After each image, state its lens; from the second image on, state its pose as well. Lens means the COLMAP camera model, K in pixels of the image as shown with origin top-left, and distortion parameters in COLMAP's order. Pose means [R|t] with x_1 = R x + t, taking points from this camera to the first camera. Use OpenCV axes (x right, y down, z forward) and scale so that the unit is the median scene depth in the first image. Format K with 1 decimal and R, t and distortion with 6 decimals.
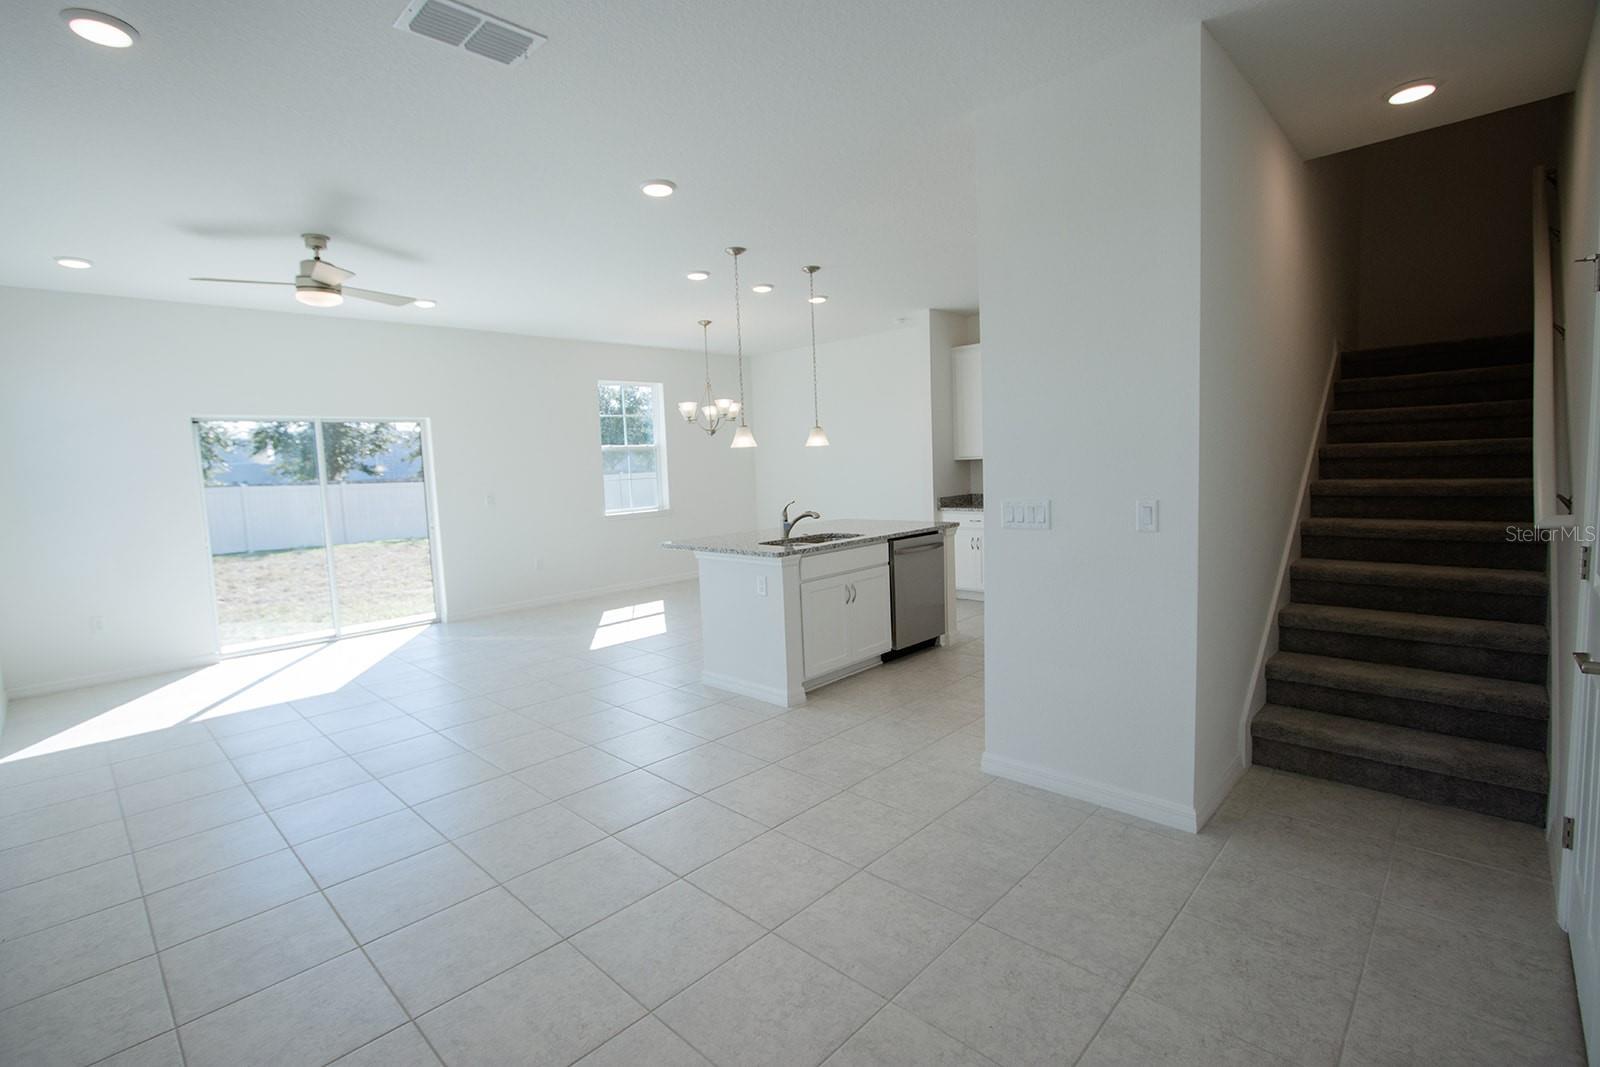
lens RADIAL K [[745.2, 0, 799.4], [0, 745.2, 531.2], [0, 0, 1]] dist [-0.024315, 0.004642]
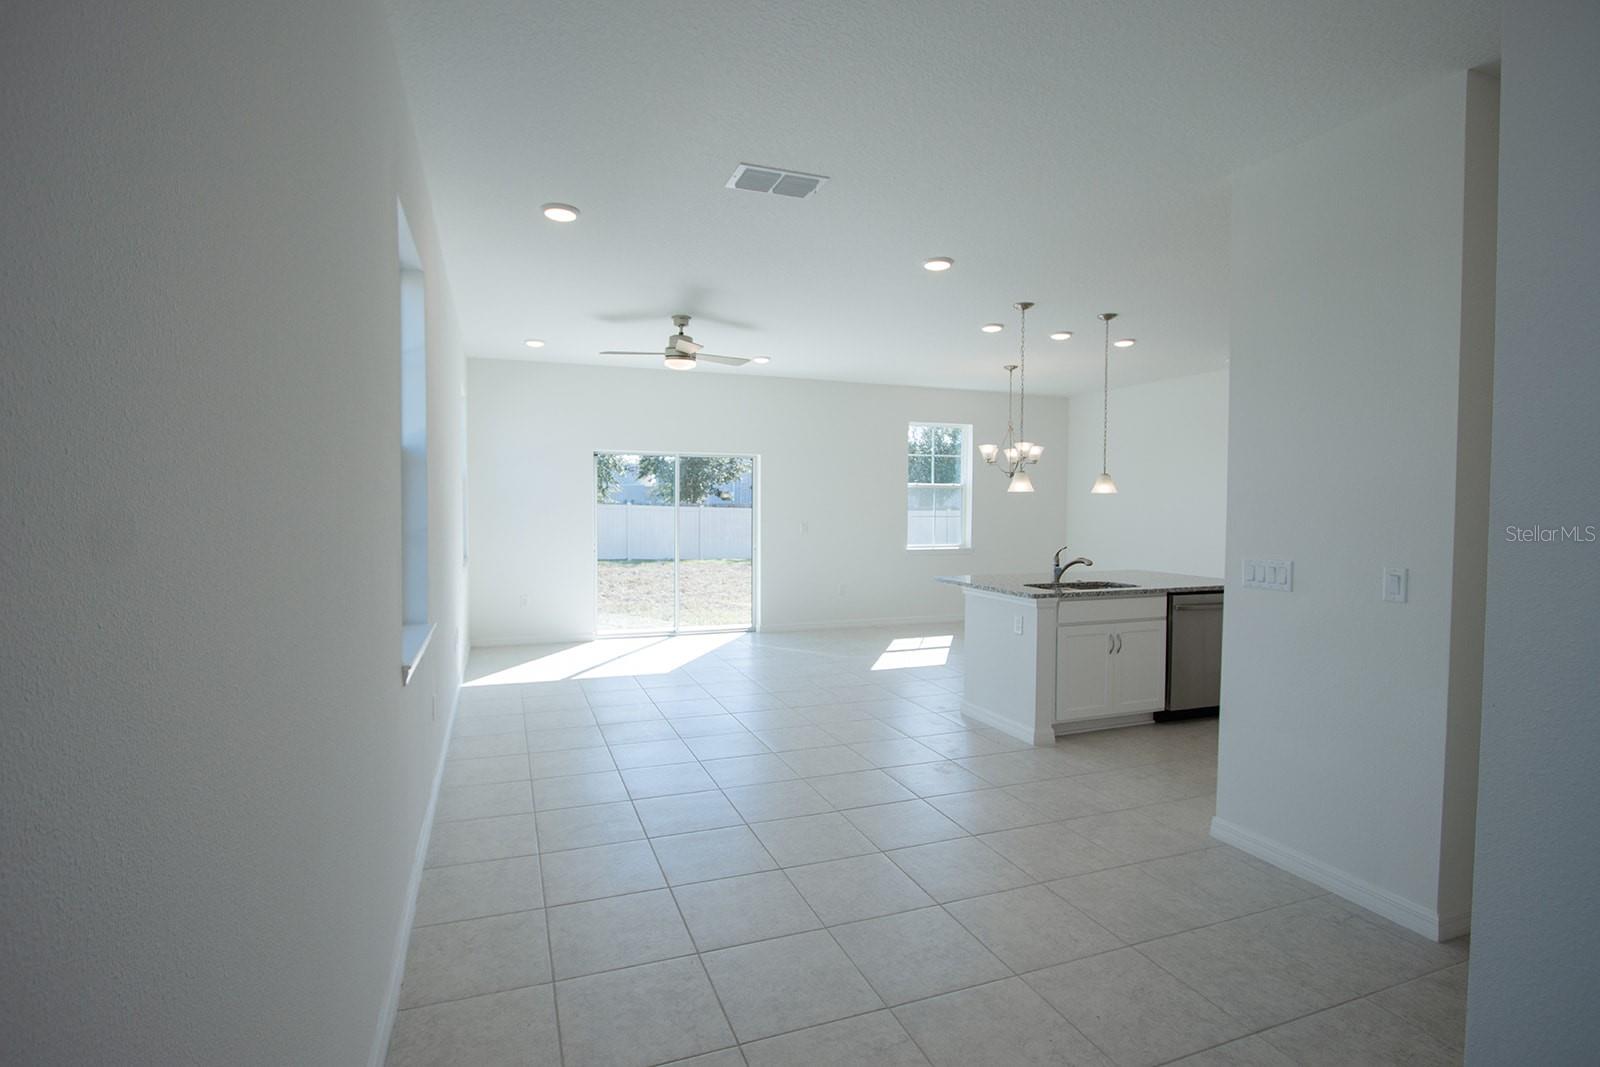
lens RADIAL K [[784.8, 0, 800.0], [0, 784.8, 533.5], [0, 0, 1]] dist [-0.020106, 0.000893]
pose [[0.905185, 0.061836, -0.420496, 0.105849], [-0.081925, 0.996191, -0.029861, 0.002943], [0.417048, 0.061478, 0.906803, -0.110407]]
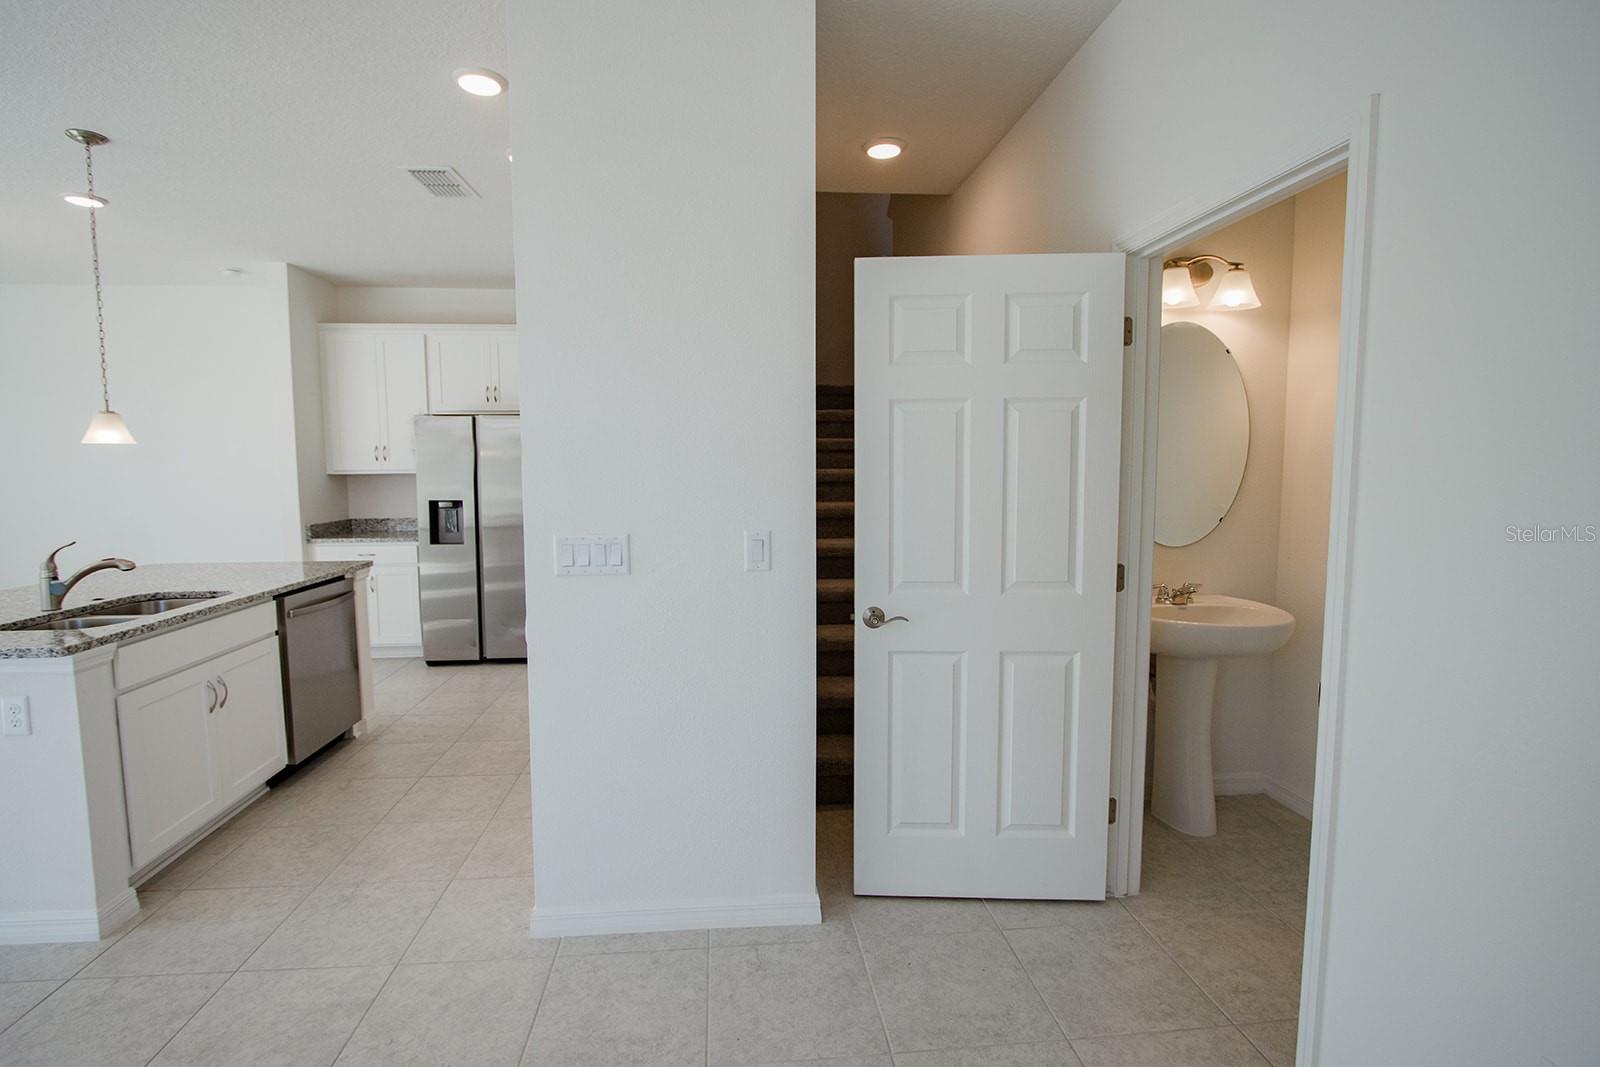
lens RADIAL K [[745.2, 0, 799.4], [0, 745.2, 531.2], [0, 0, 1]] dist [-0.024315, 0.004642]
pose [[0.659178, -0.027837, 0.751471, -0.055787], [0.046992, 0.998886, -0.004219, -0.019651], [-0.750517, 0.038094, 0.659752, 0.234605]]
